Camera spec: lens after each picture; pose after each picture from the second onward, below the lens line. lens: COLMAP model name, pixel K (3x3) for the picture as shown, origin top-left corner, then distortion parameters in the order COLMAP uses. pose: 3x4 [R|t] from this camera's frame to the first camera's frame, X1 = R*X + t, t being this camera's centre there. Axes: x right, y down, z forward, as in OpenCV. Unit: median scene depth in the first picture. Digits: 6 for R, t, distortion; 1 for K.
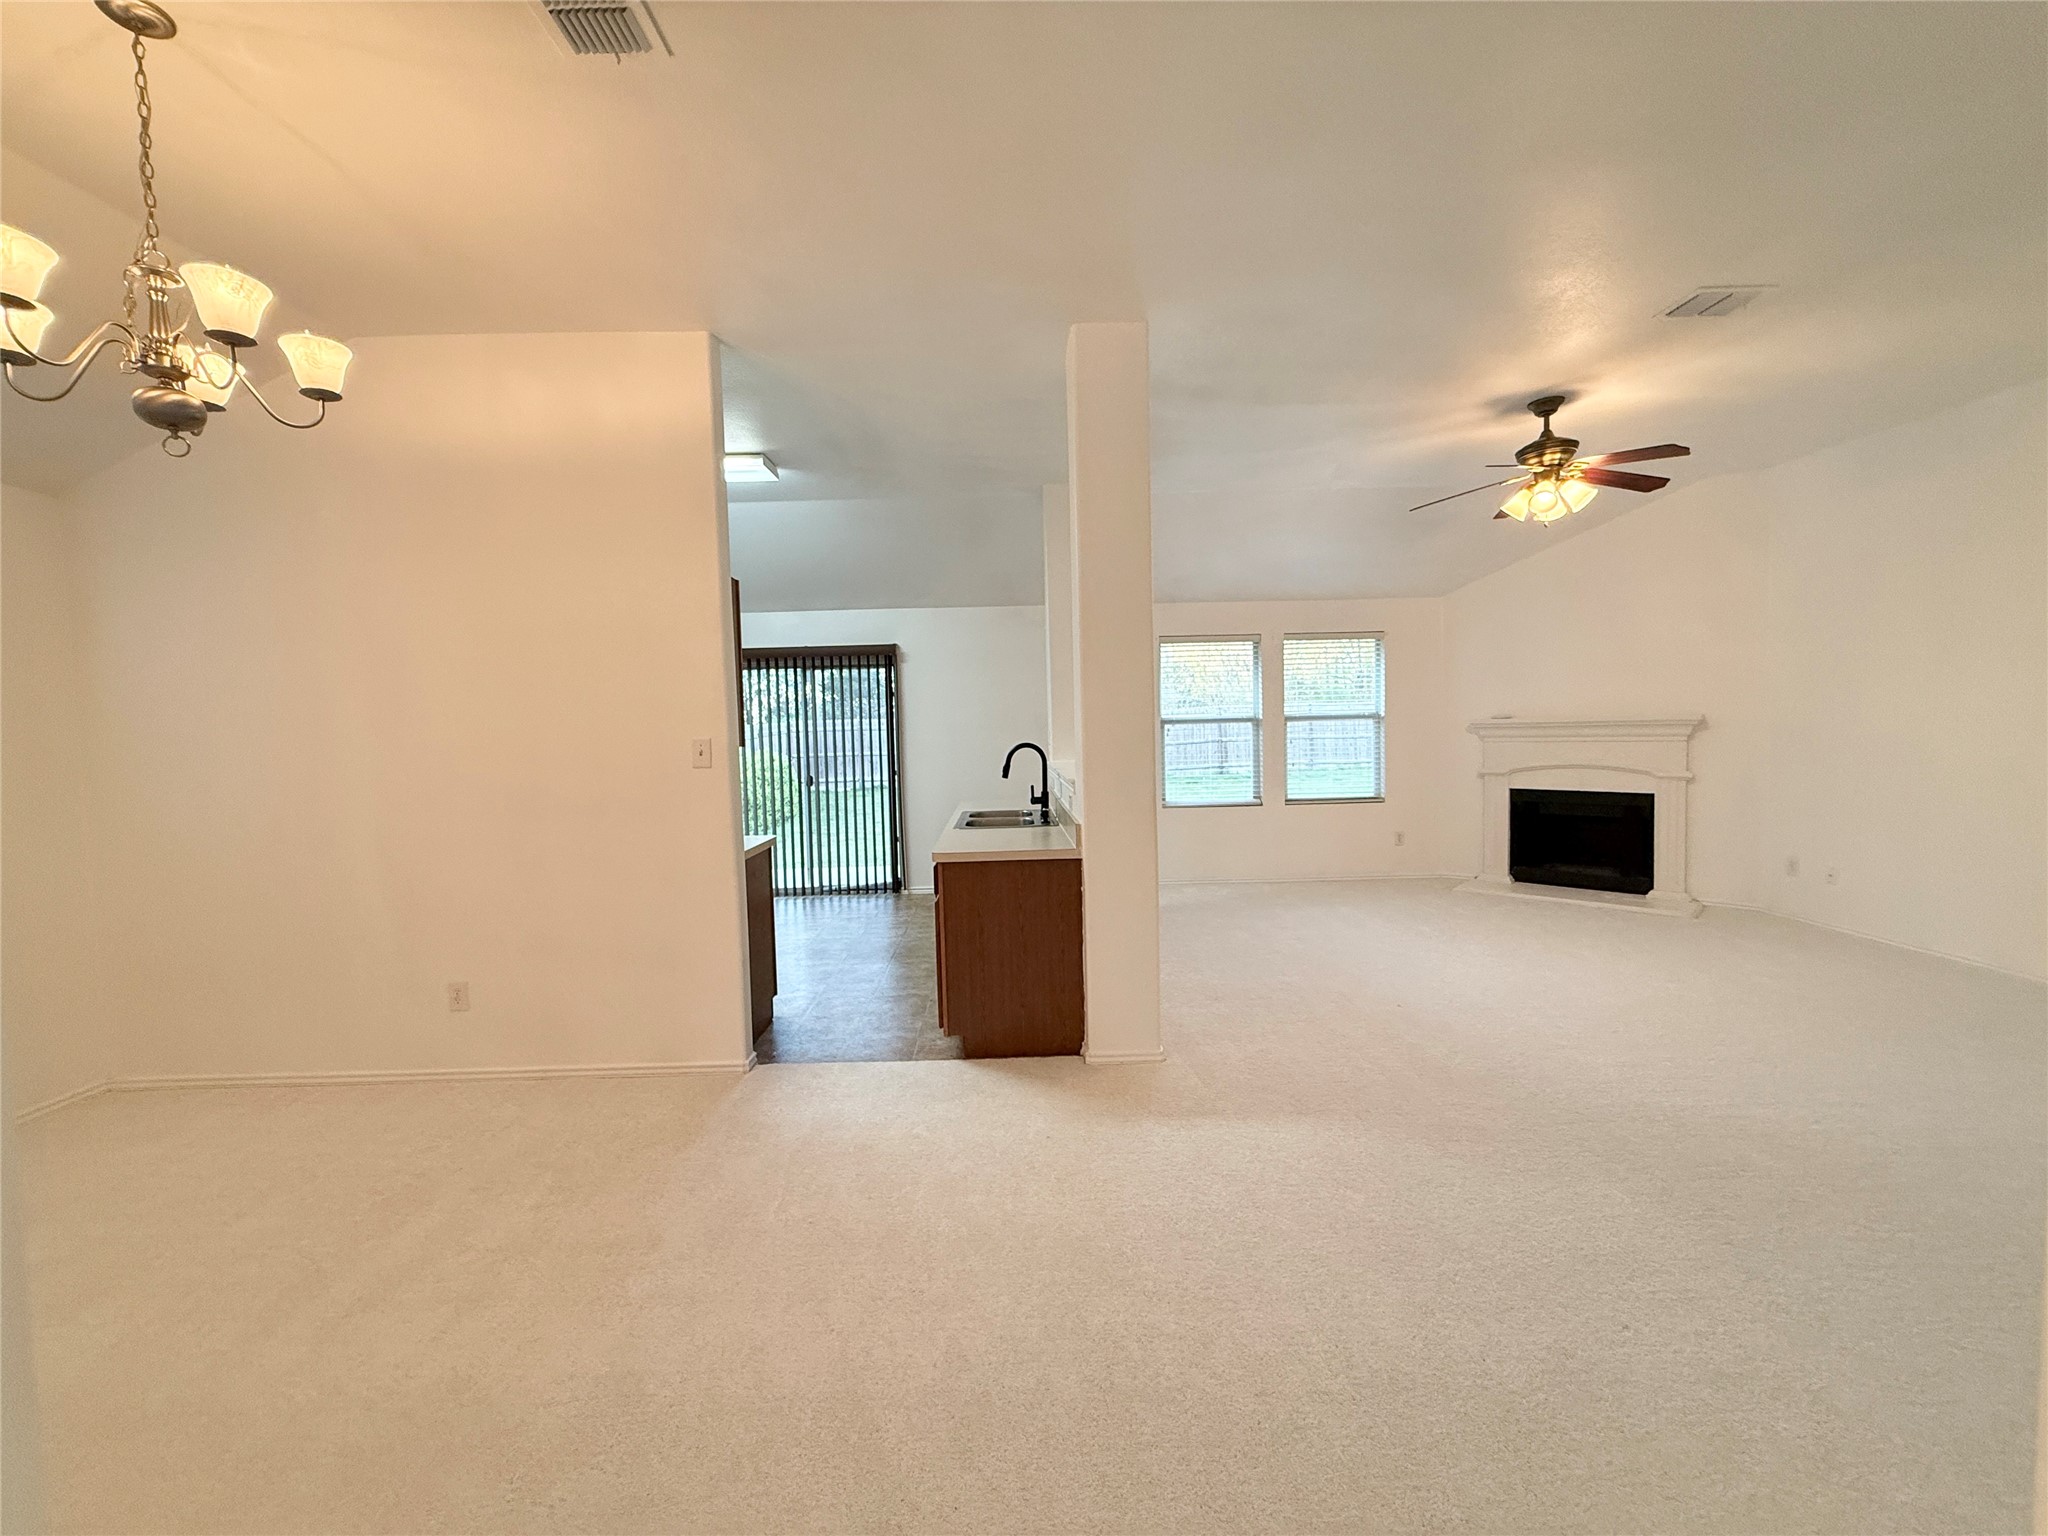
lens RADIAL K [[817.5, 0, 1016.8], [0, 817.5, 768.0], [0, 0, 1]] dist [0.000025, -0.000075]
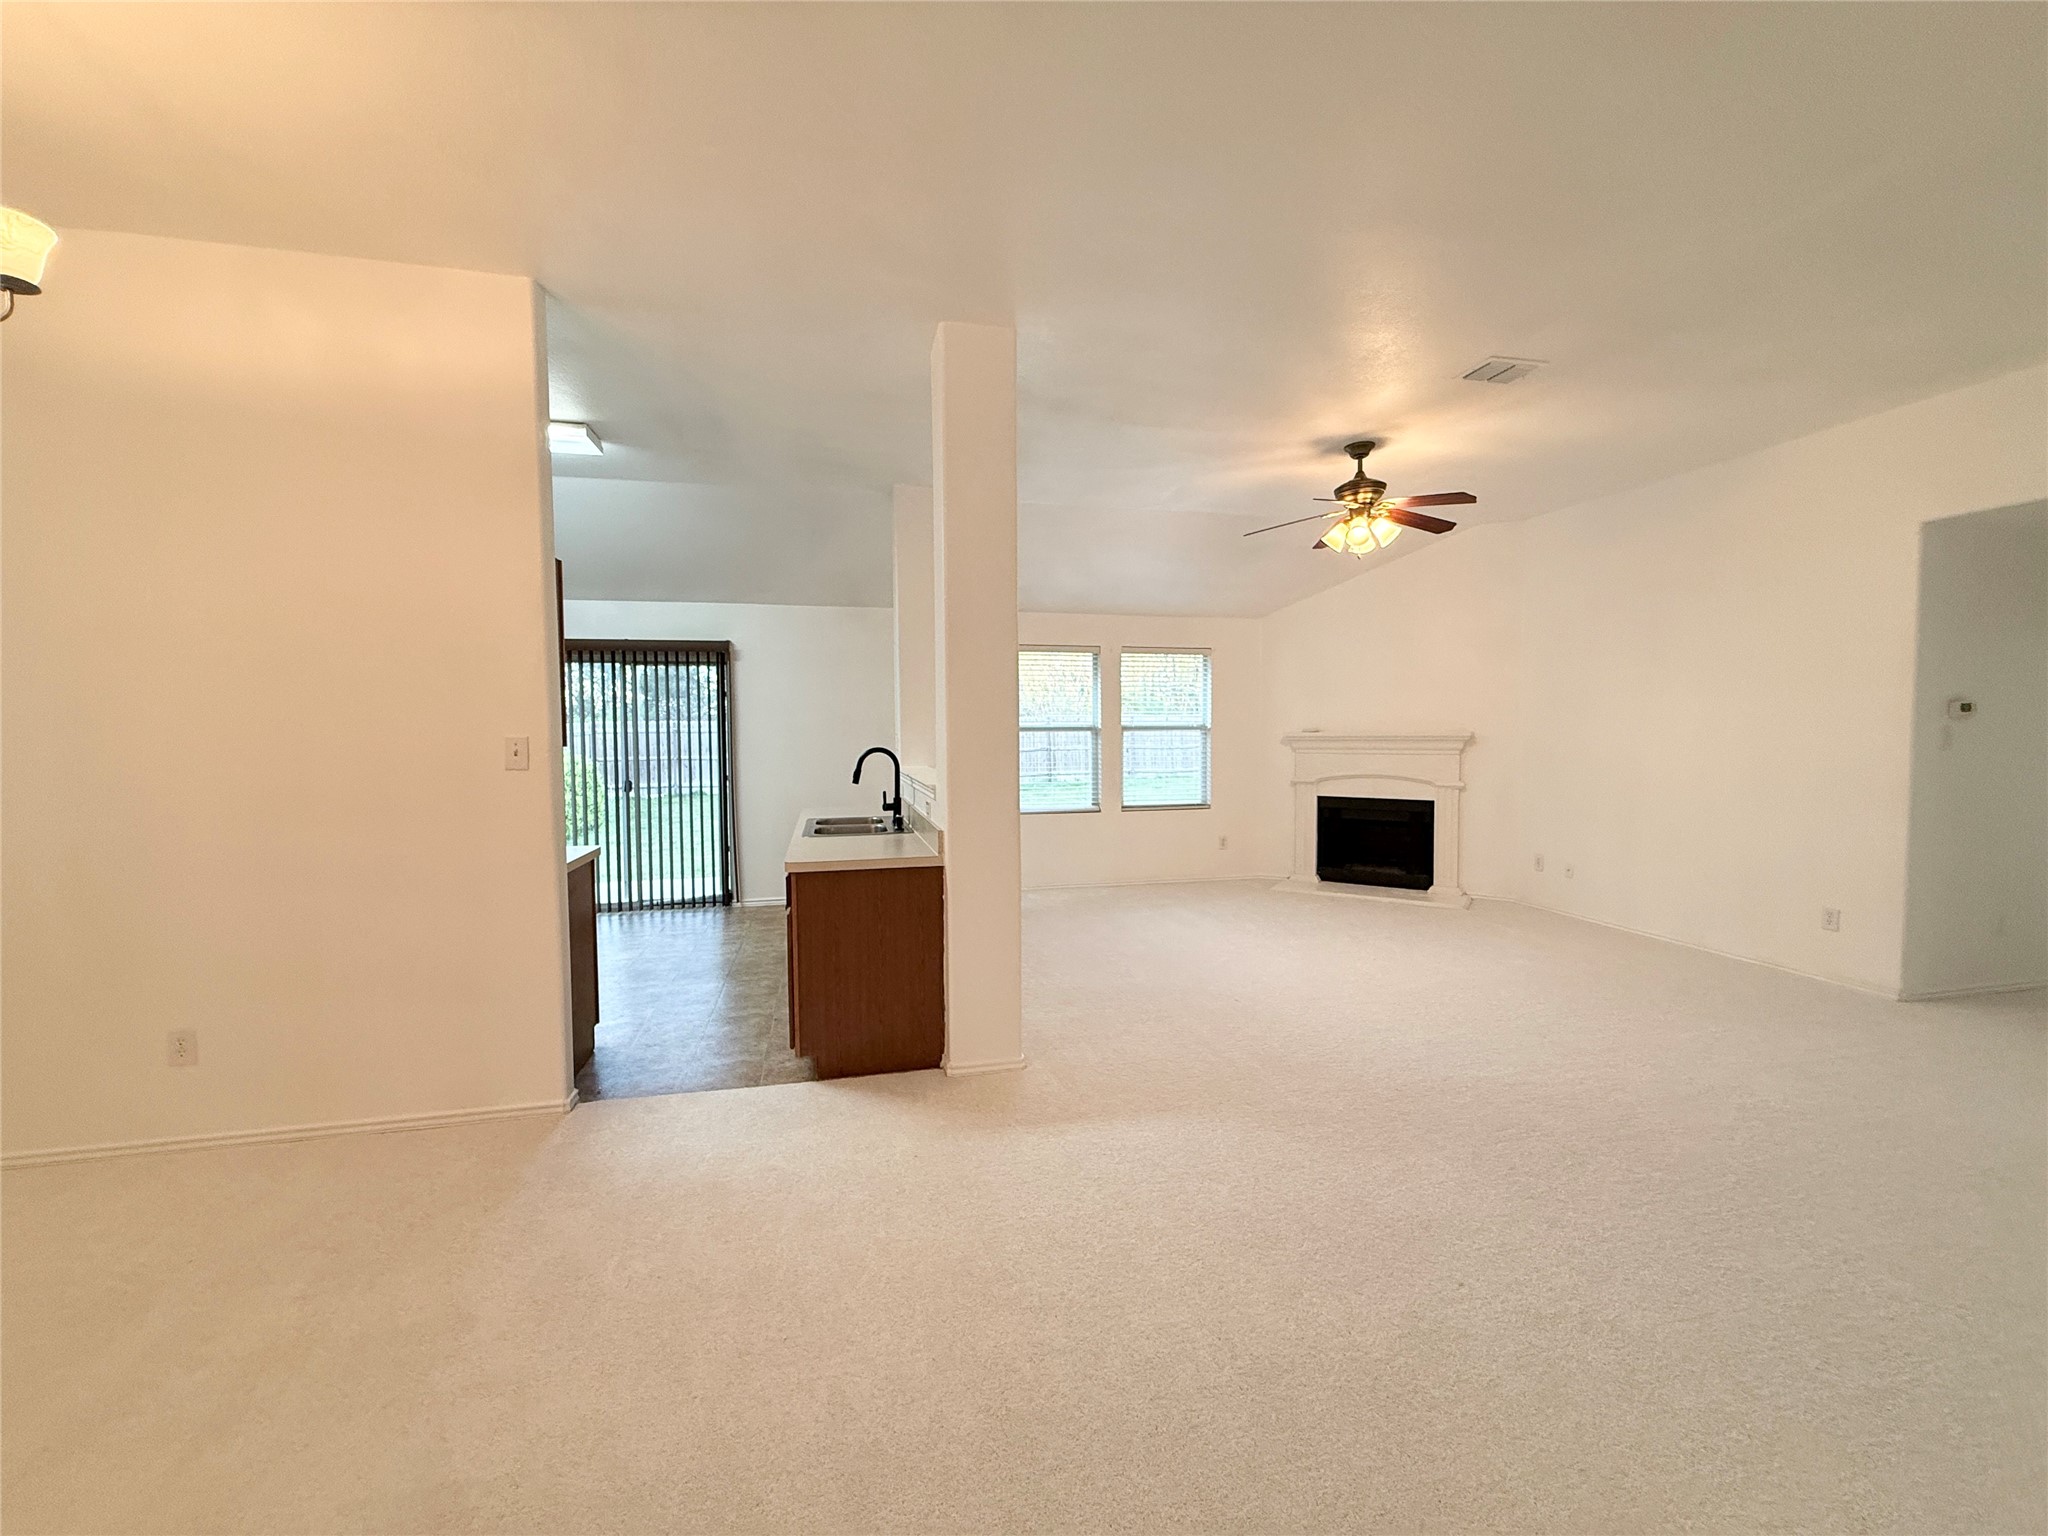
lens RADIAL K [[817.5, 0, 1016.8], [0, 817.5, 768.0], [0, 0, 1]] dist [0.000025, -0.000075]
pose [[0.977581, 0.009201, 0.210357, -0.029064], [-0.007329, 0.999926, -0.009681, 0.001632], [-0.210431, 0.007923, 0.977577, 0.017036]]
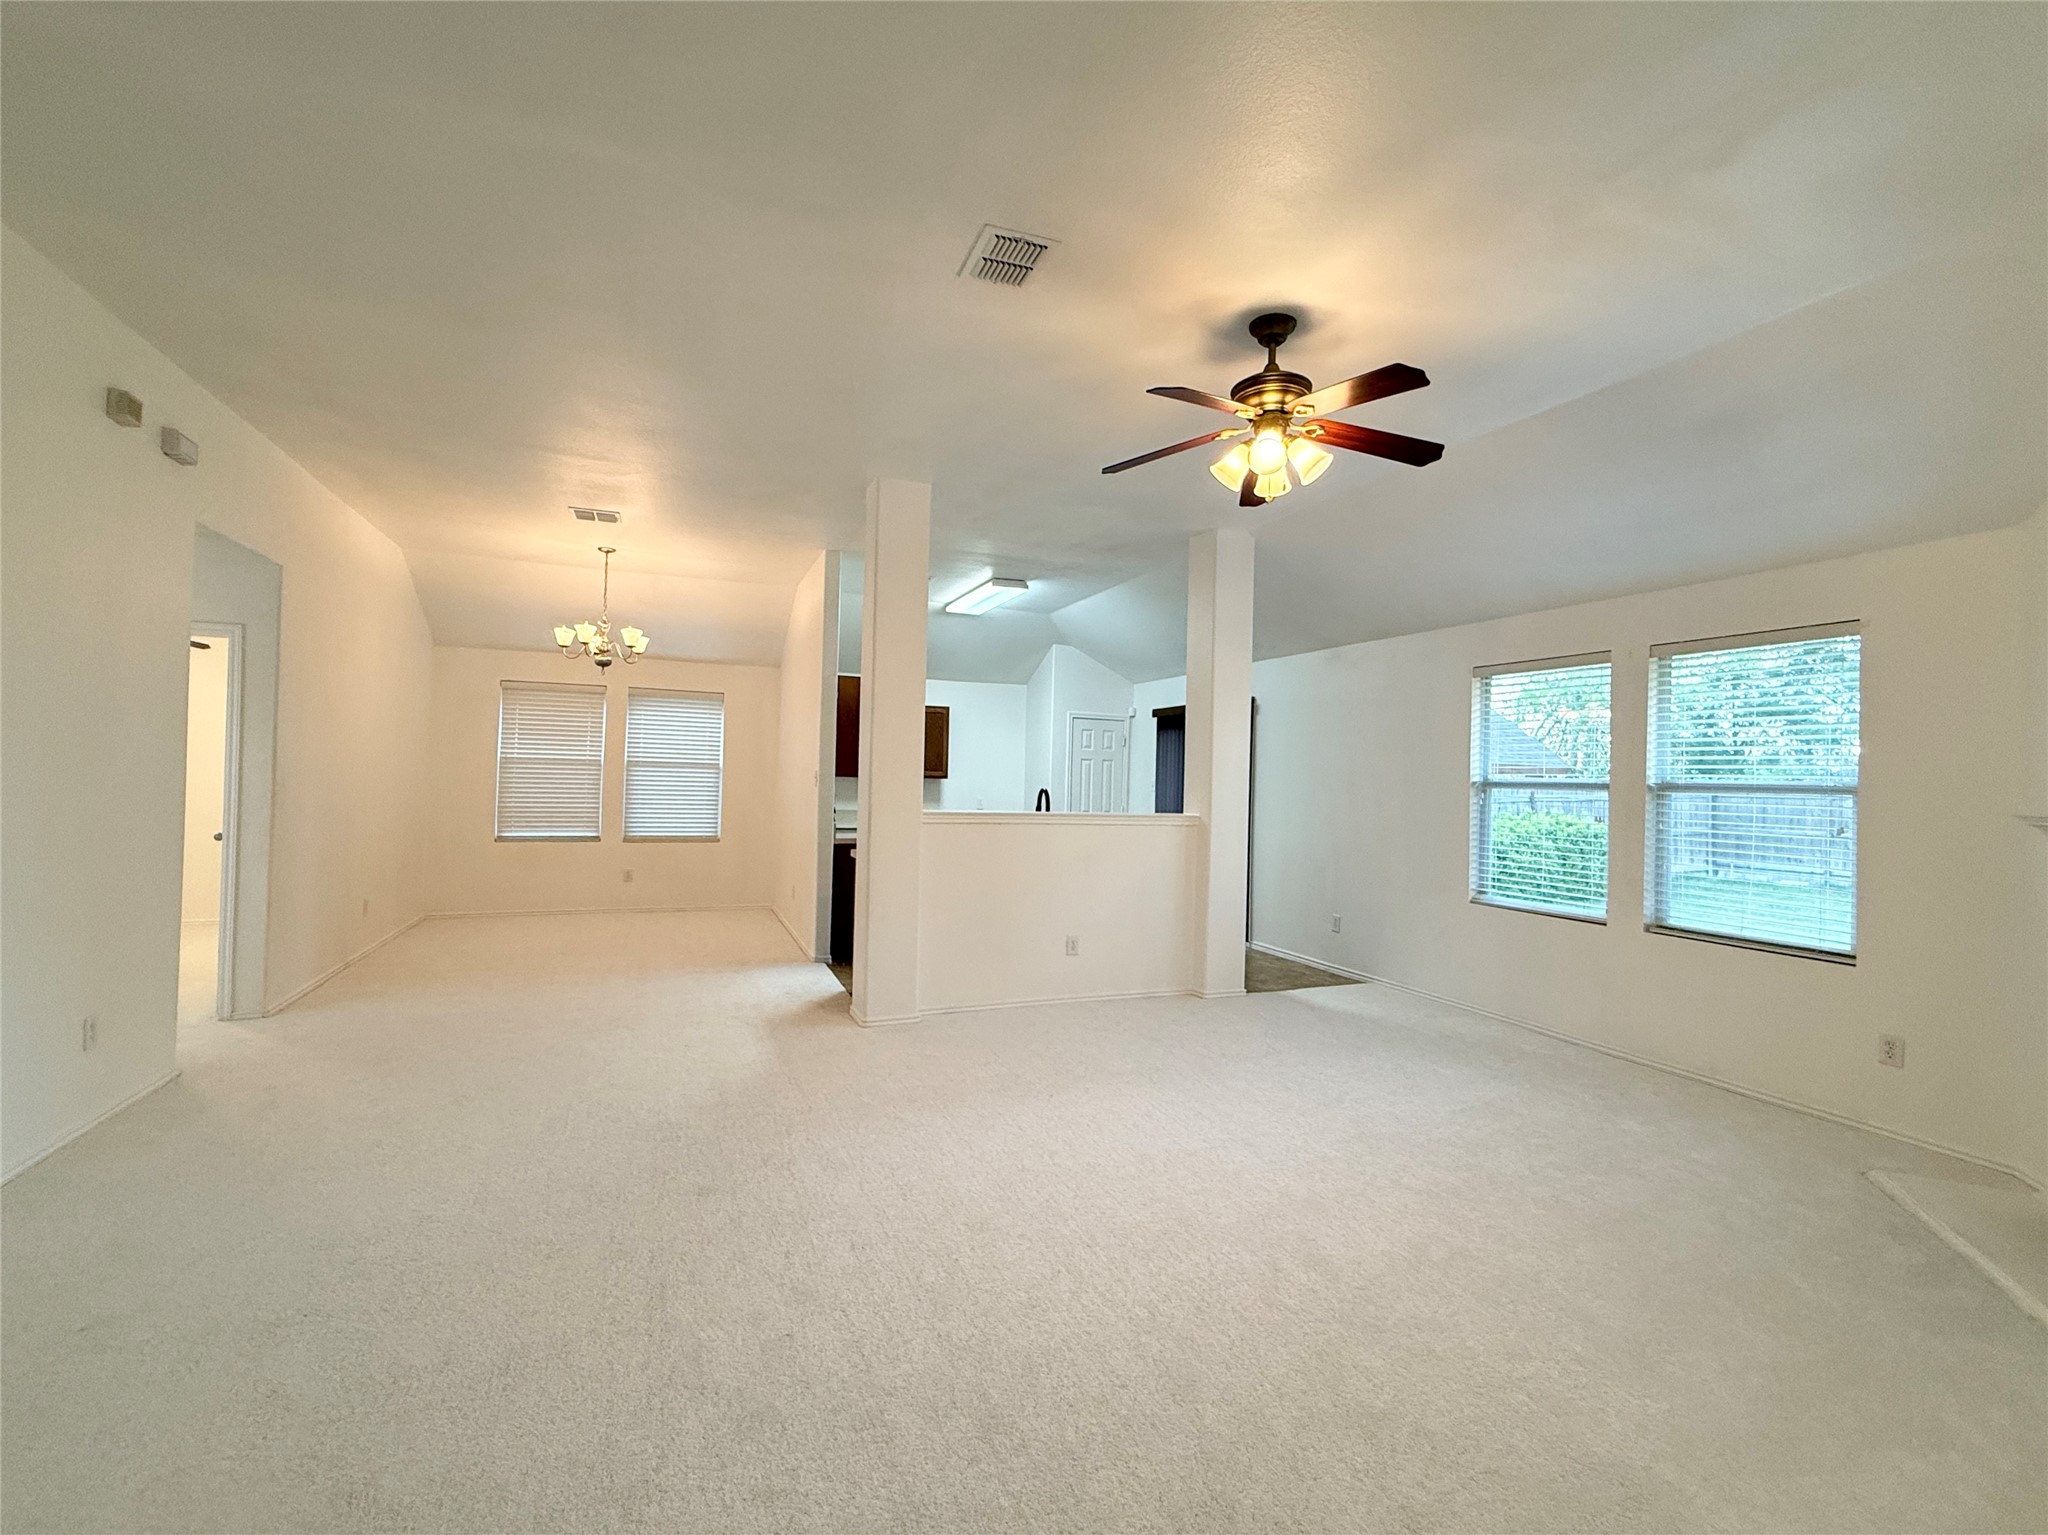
lens RADIAL K [[888.0, 0, 1024.0], [0, 888.0, 767.5], [0, 0, 1]] dist [-0.001254, -0.000277]
pose [[0.354870, 0.021740, -0.934663, 1.079497], [-0.084636, 0.996372, -0.008959, -0.042117], [0.931077, 0.082285, 0.355422, 0.479357]]
